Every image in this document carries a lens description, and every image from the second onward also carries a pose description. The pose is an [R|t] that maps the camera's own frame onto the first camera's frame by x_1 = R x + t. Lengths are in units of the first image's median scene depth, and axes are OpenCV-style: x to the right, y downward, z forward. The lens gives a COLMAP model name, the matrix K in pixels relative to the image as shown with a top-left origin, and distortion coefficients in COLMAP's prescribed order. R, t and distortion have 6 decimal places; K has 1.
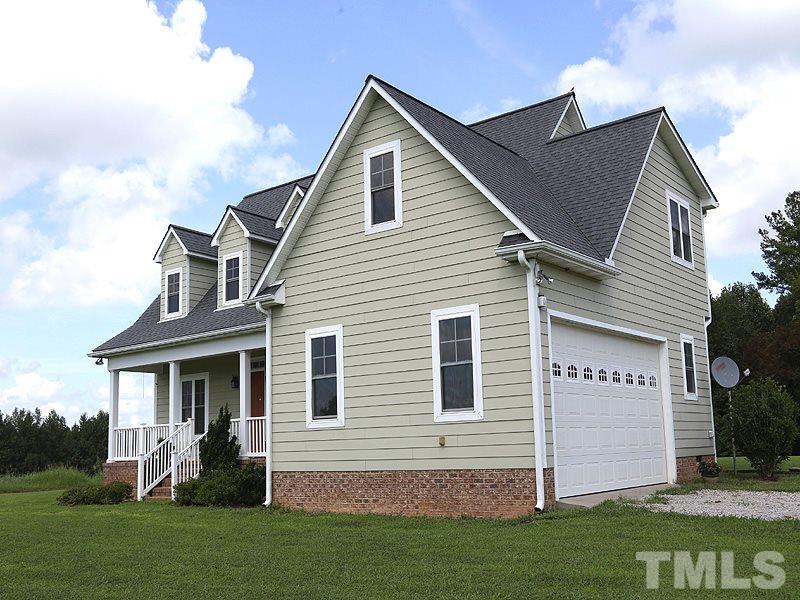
lens RADIAL K [[794.6, 0, 398.5], [0, 794.6, 295.6], [0, 0, 1]] dist [-0.011014, 0.000000]
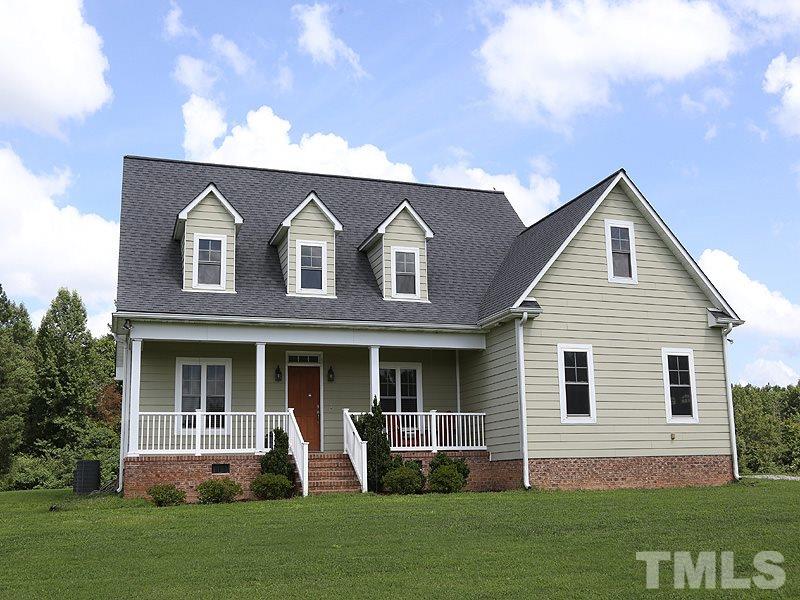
lens RADIAL K [[794.6, 0, 398.2], [0, 794.6, 303.6], [0, 0, 1]] dist [-0.011014, 0.000000]
pose [[0.544644, 0.198749, 0.814777, -1.377536], [-0.150487, 0.978906, -0.138190, 0.206967], [-0.825055, -0.047349, 0.563065, 0.559713]]
